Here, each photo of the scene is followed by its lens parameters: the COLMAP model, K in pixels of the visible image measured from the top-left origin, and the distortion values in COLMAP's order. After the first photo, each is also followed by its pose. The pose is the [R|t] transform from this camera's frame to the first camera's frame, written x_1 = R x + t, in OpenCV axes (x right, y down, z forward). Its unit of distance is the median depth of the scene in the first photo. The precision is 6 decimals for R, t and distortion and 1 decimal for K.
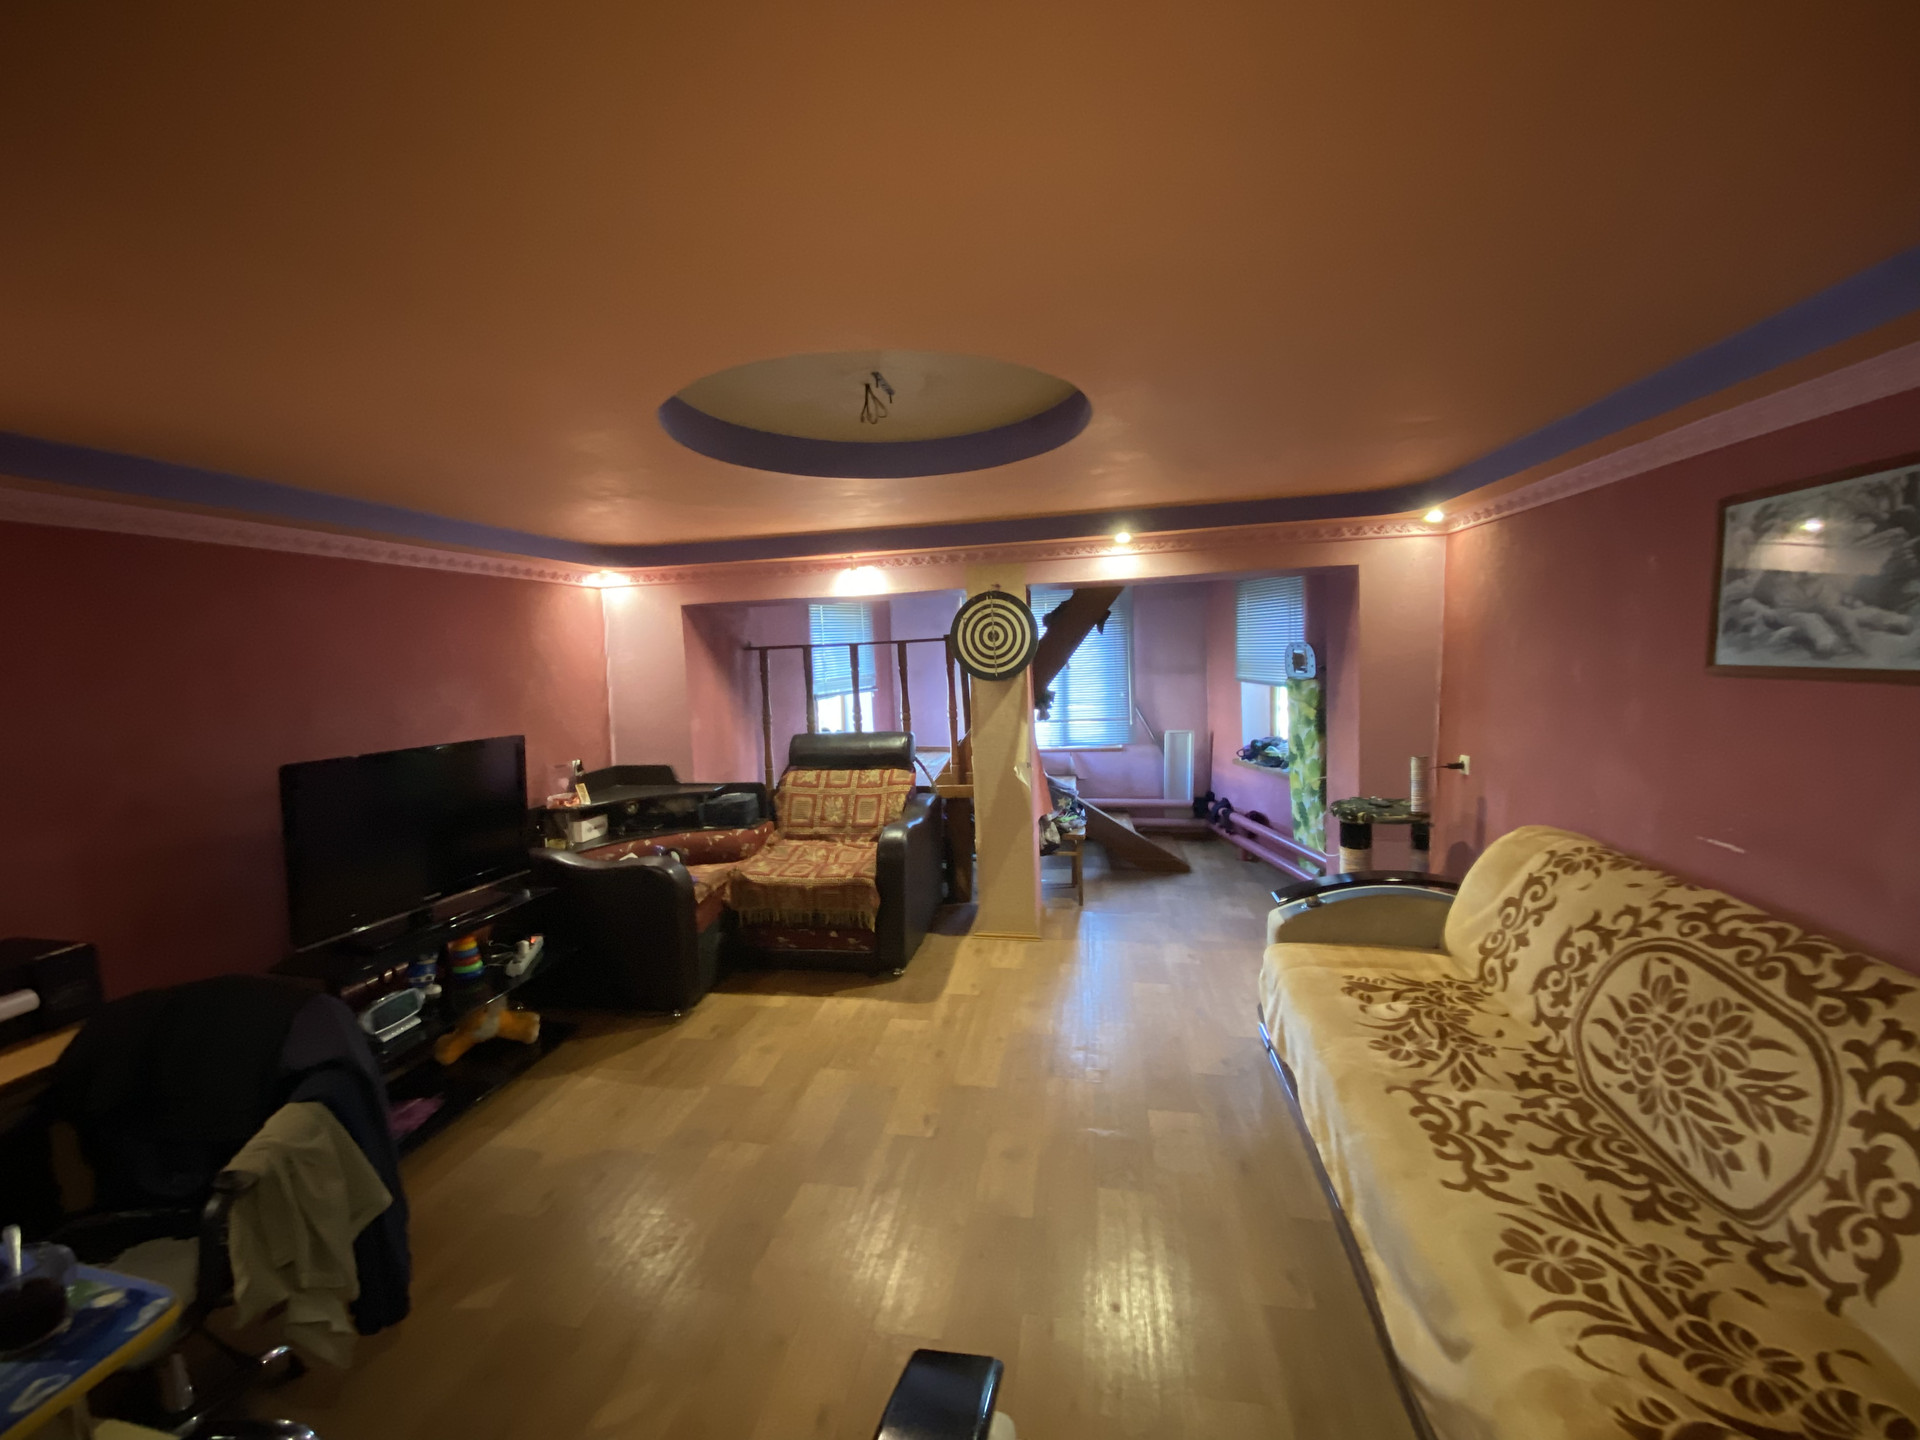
lens RADIAL K [[778.7, 0, 962.1], [0, 778.7, 717.5], [0, 0, 1]] dist [-0.002926, -0.000967]
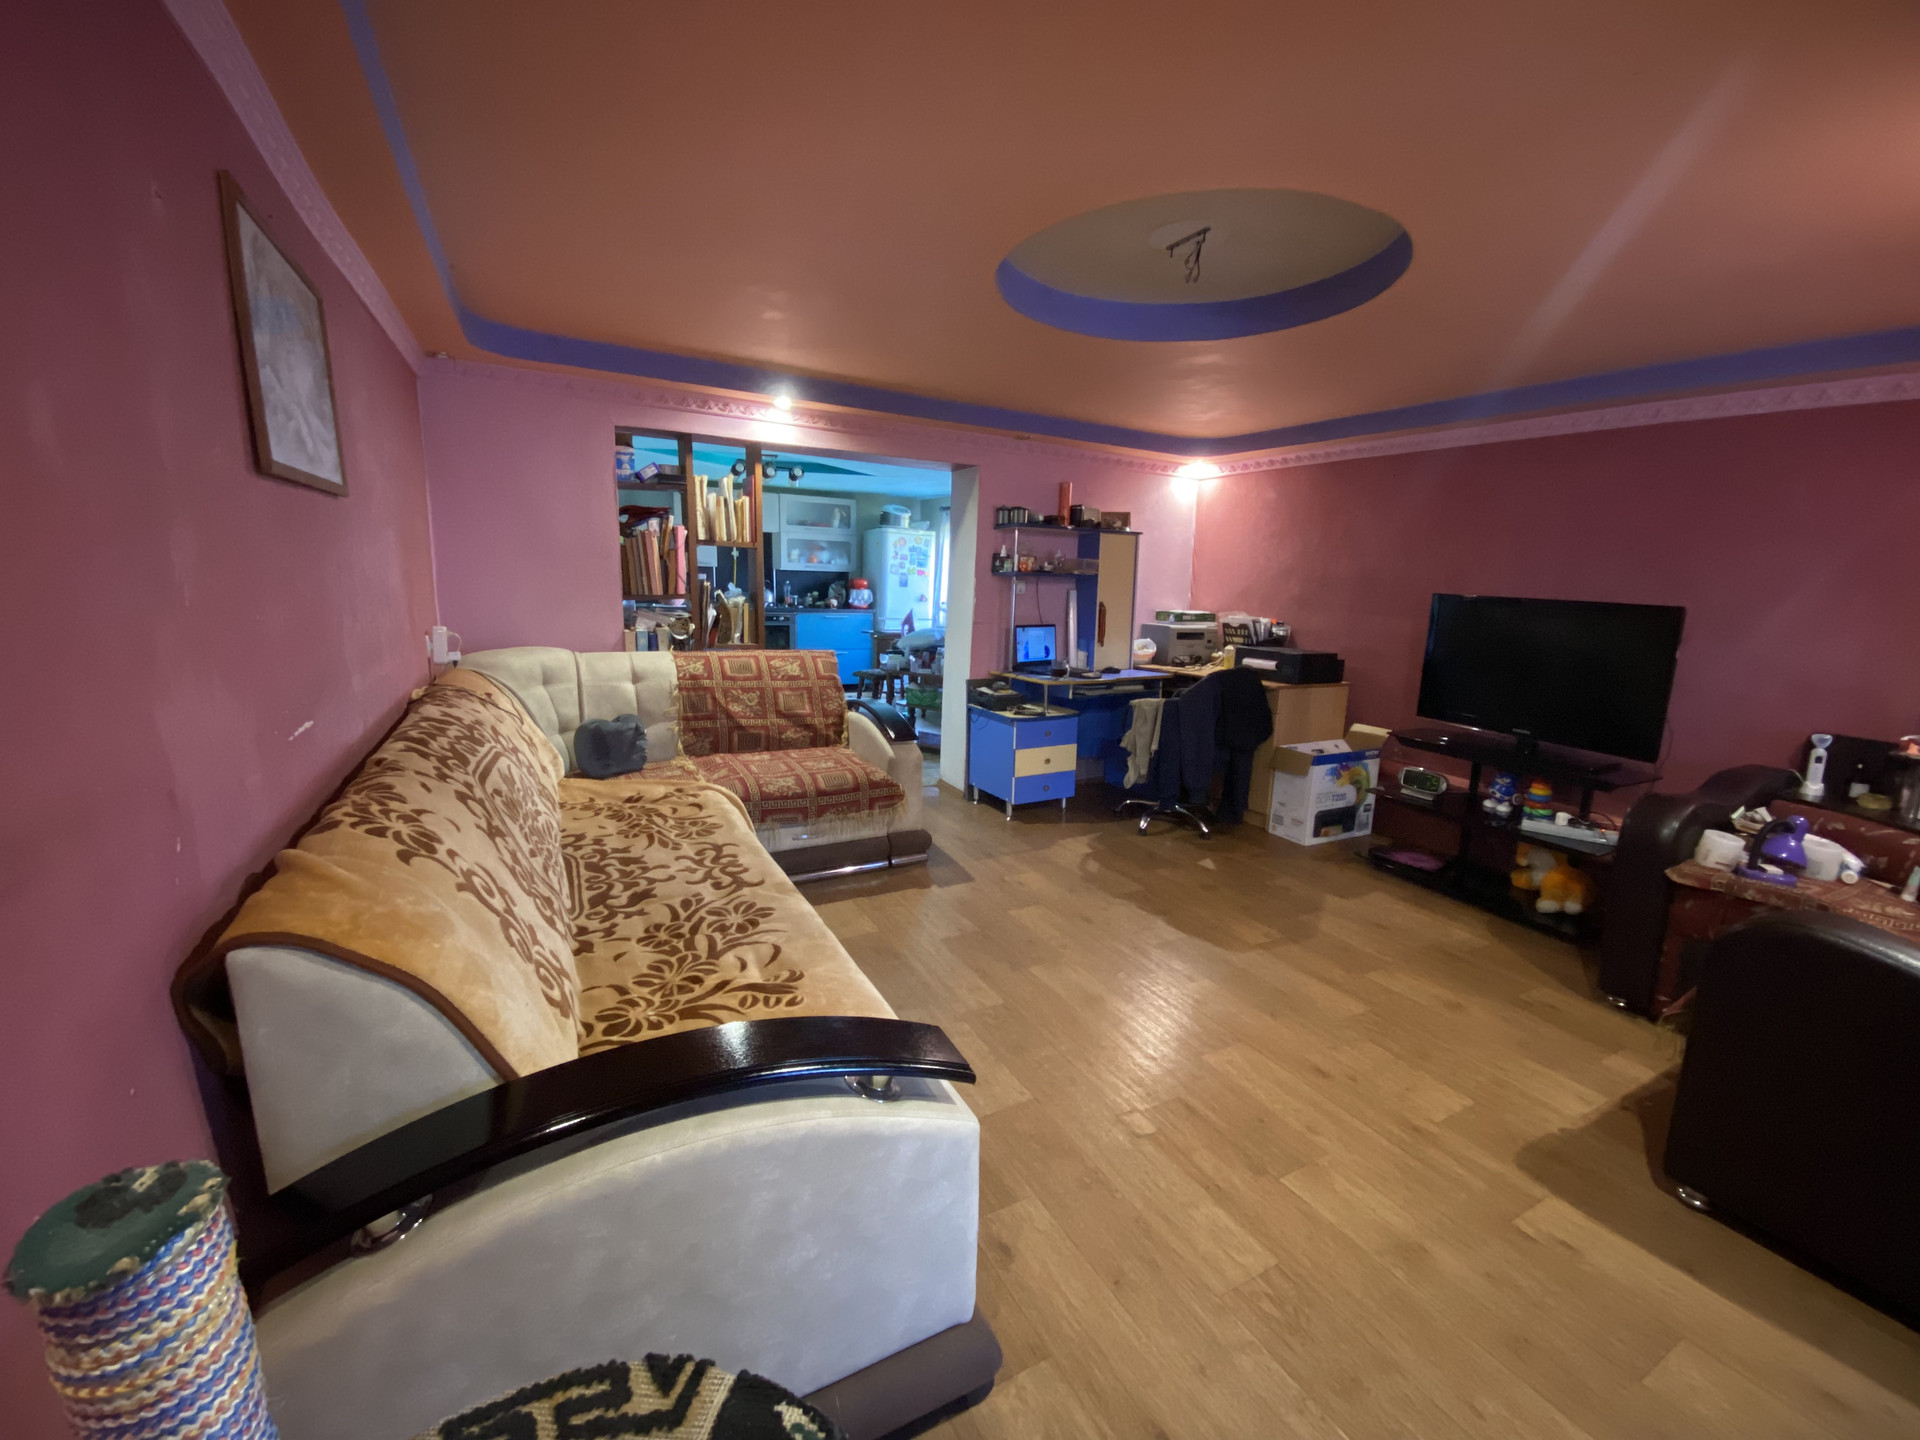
lens RADIAL K [[778.7, 0, 968.3], [0, 778.7, 722.3], [0, 0, 1]] dist [-0.002926, -0.000967]
pose [[-0.782257, 0.120452, -0.611200, 1.020908], [-0.071305, 0.957367, 0.279934, -0.080083], [0.618862, 0.262562, -0.740318, 2.046516]]
